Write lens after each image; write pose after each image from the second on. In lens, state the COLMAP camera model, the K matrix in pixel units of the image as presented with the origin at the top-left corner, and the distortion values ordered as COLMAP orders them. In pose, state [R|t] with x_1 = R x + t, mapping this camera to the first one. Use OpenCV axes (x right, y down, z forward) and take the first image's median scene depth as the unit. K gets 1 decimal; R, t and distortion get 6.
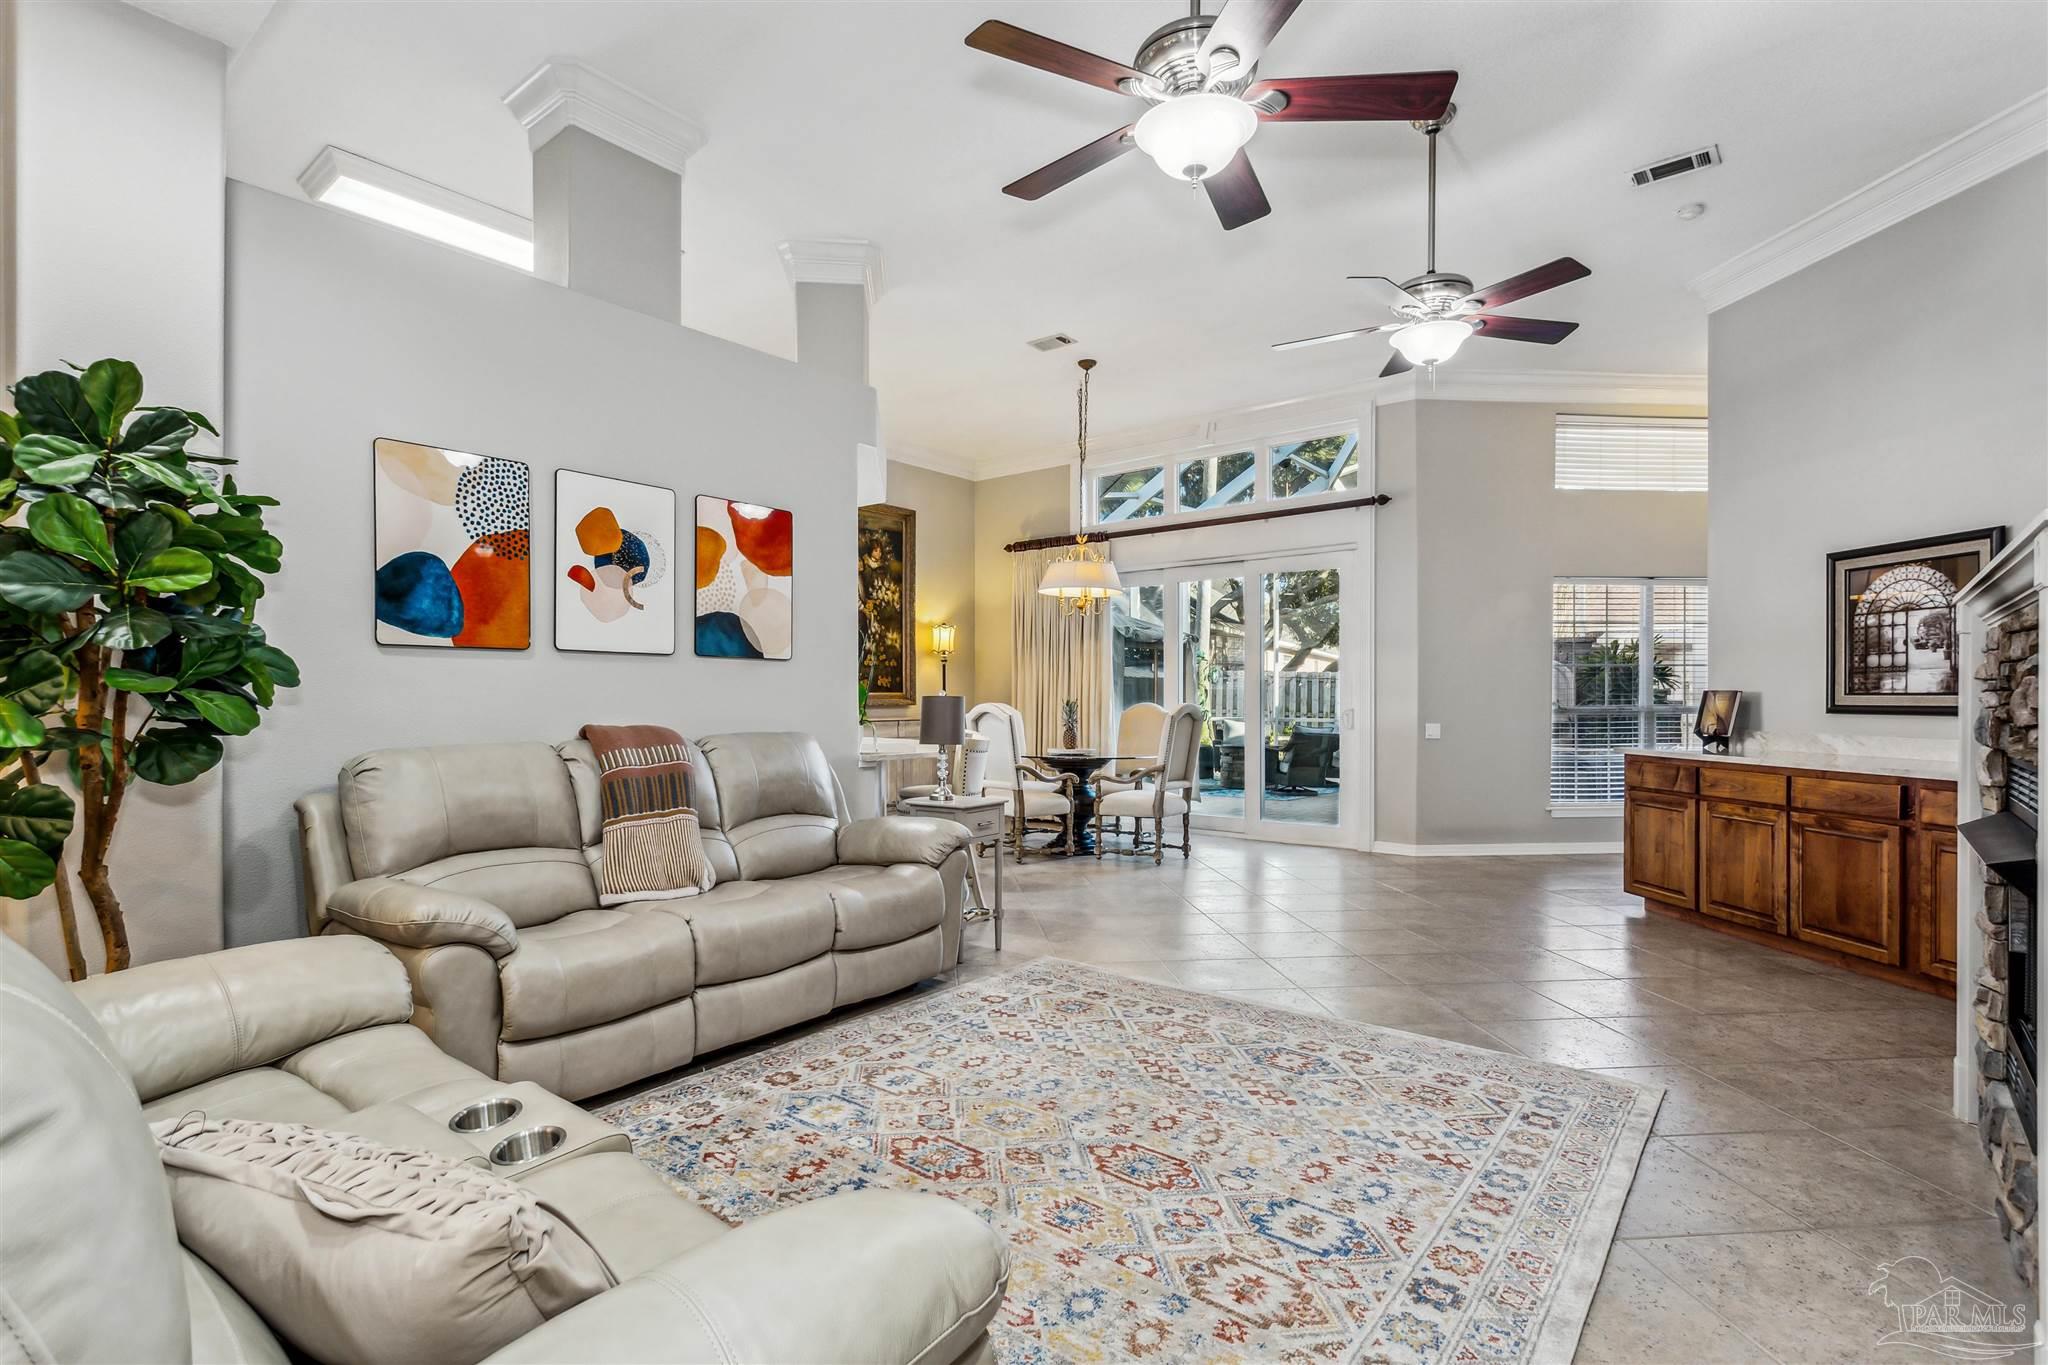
lens RADIAL K [[968.3, 0, 1014.7], [0, 968.3, 692.3], [0, 0, 1]] dist [-0.000667, 0.000934]
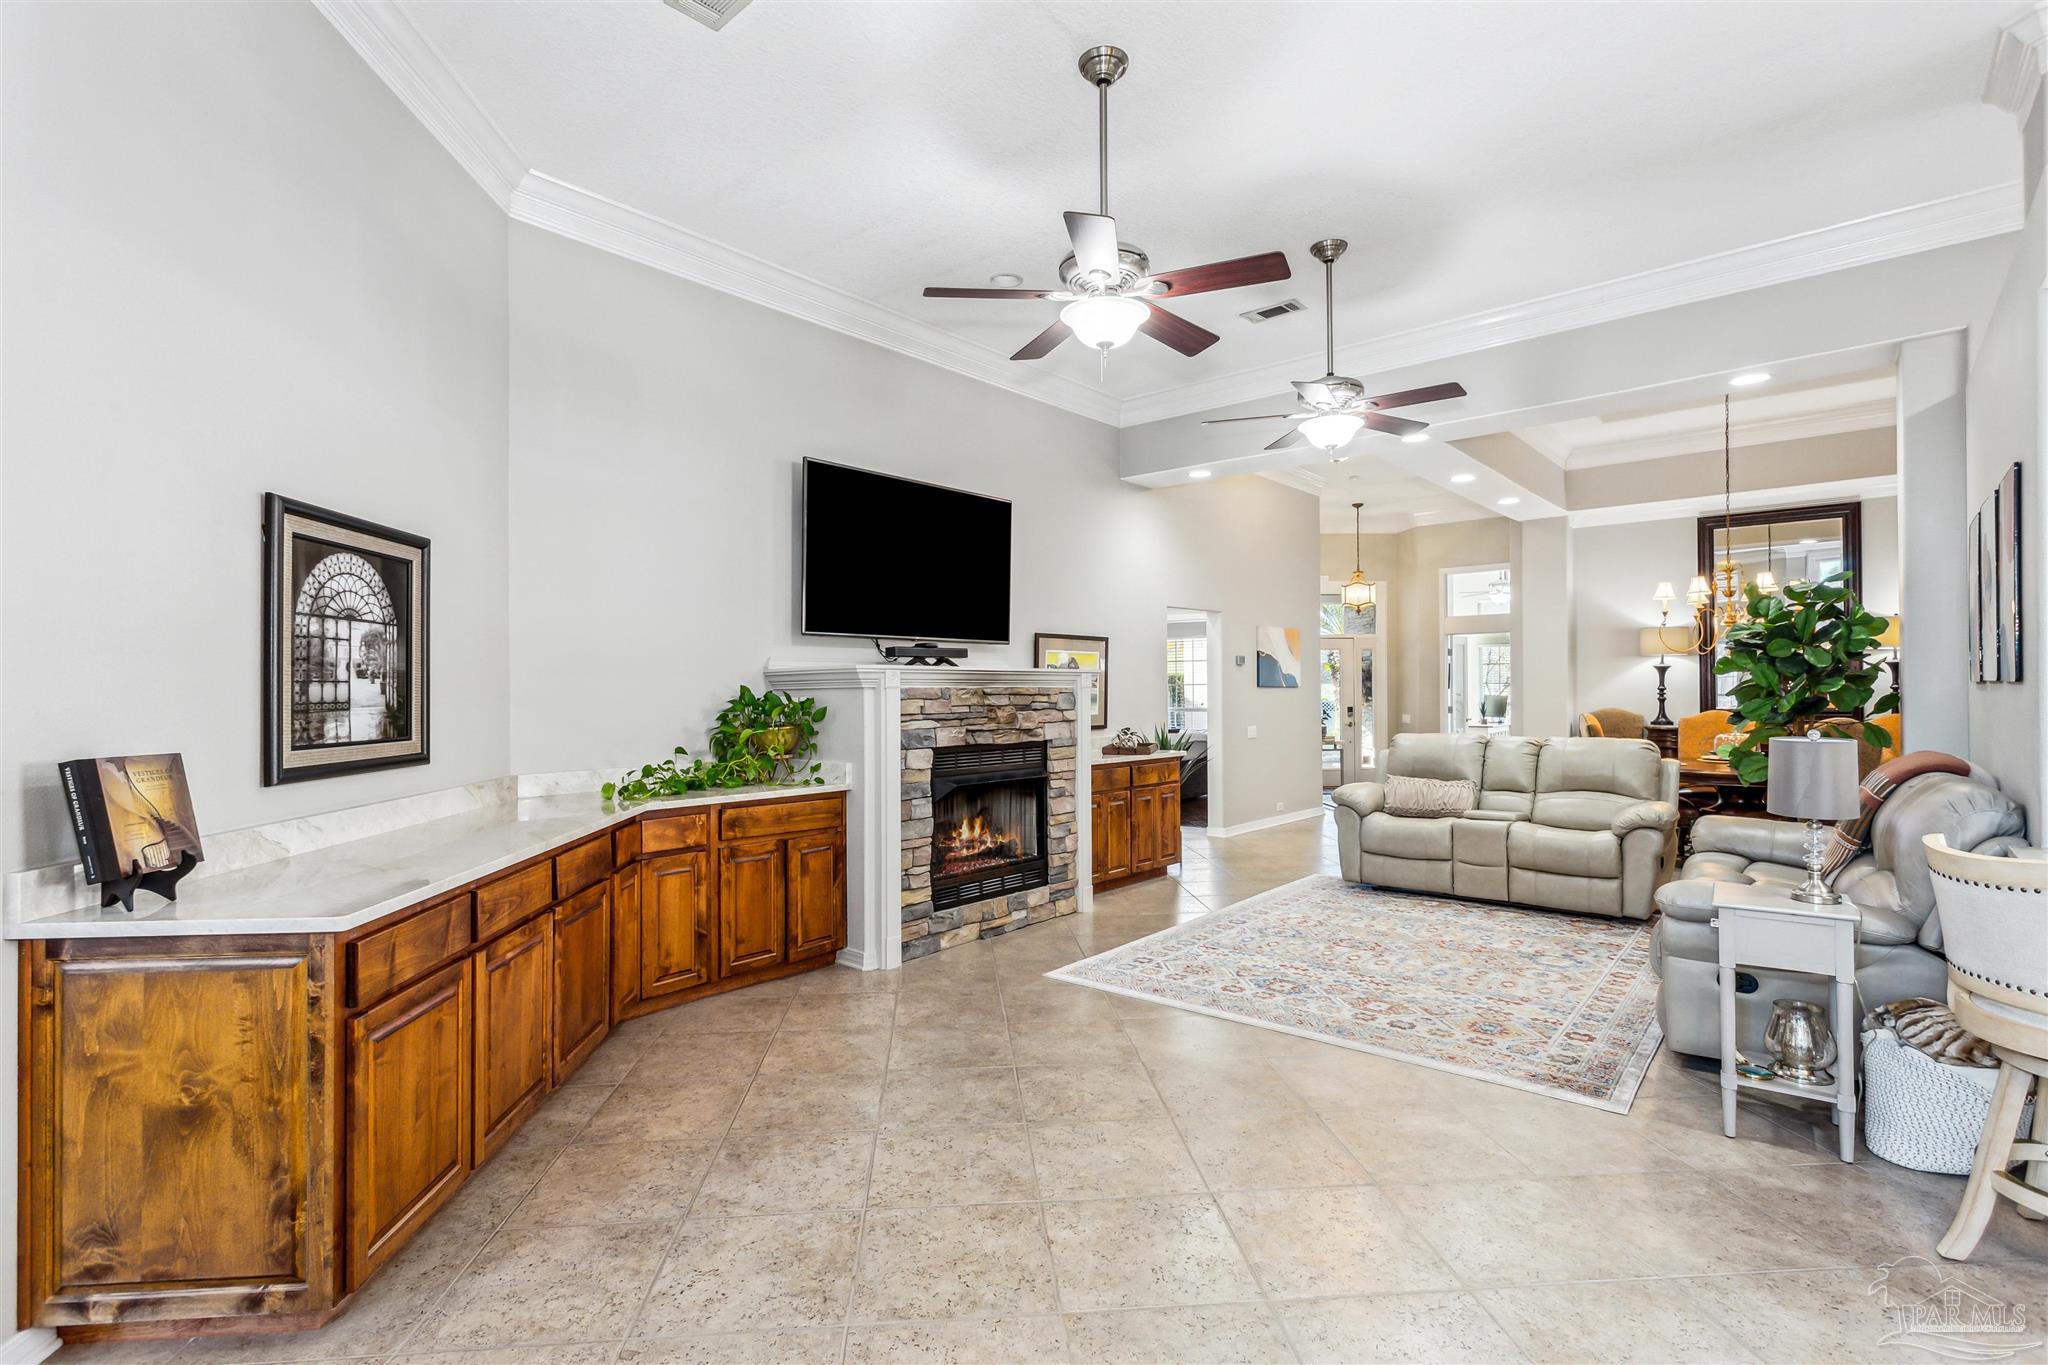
lens RADIAL K [[968.3, 0, 1023.5], [0, 968.3, 683.8], [0, 0, 1]] dist [-0.000667, 0.000934]
pose [[-0.999928, 0.008166, 0.008832, 0.456443], [0.008078, 0.999918, -0.009983, -0.029965], [-0.008913, -0.009911, -0.999911, 1.711221]]
